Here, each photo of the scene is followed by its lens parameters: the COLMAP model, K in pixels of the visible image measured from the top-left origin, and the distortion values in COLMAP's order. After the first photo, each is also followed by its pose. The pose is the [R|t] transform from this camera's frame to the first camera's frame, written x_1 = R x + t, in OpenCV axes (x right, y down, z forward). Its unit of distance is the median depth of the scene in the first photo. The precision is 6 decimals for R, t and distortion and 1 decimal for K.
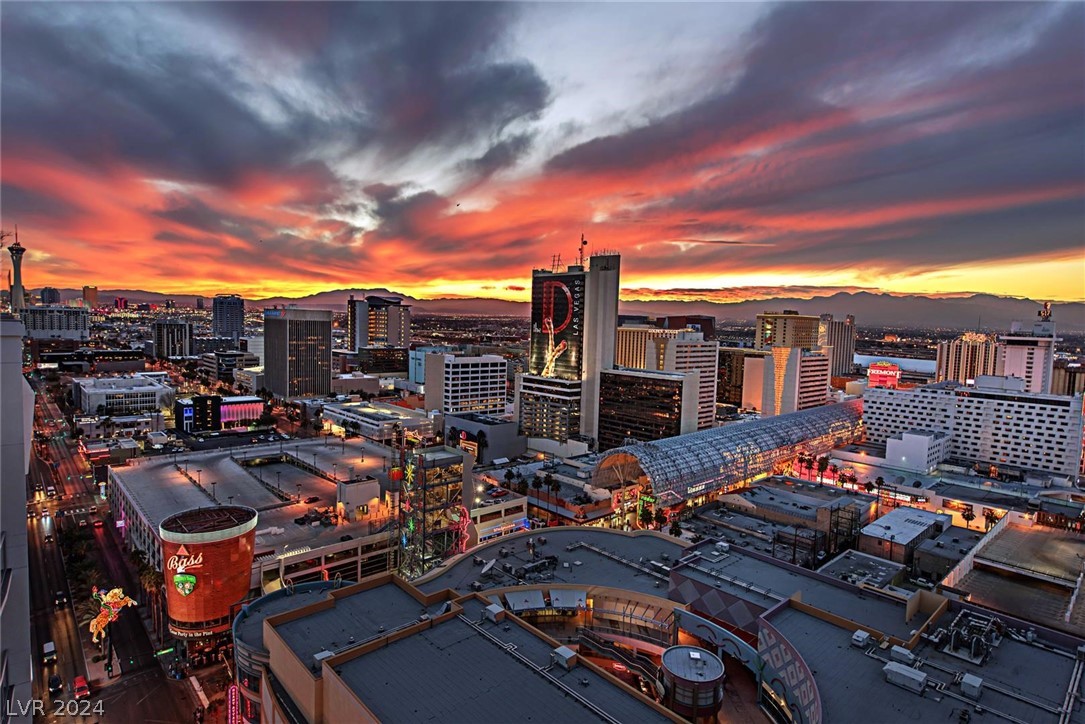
lens RADIAL K [[575.6, 0, 542.5], [0, 575.6, 362.0], [0, 0, 1]] dist [0.057237, -0.040850]
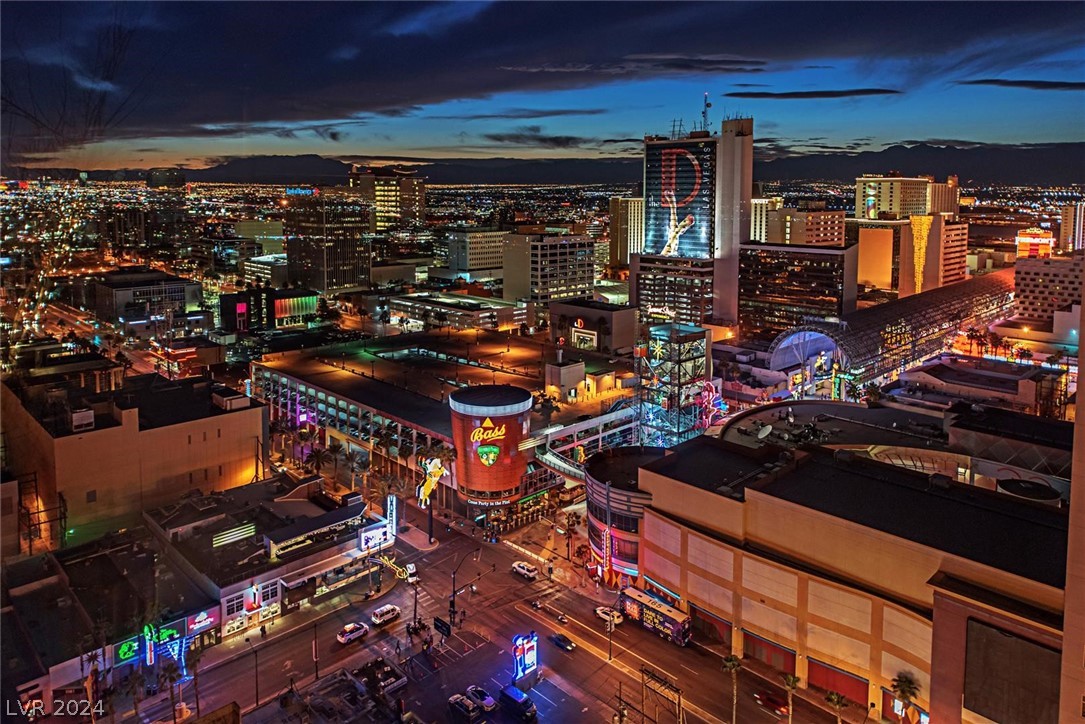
lens RADIAL K [[726.8, 0, 545.2], [0, 726.8, 247.6], [0, 0, 1]] dist [0.023116, 0.000351]
pose [[0.999293, -0.028384, 0.024644, -0.221690], [0.028212, 0.999575, 0.007289, -0.000862], [-0.024841, -0.006588, 0.999670, -0.131918]]
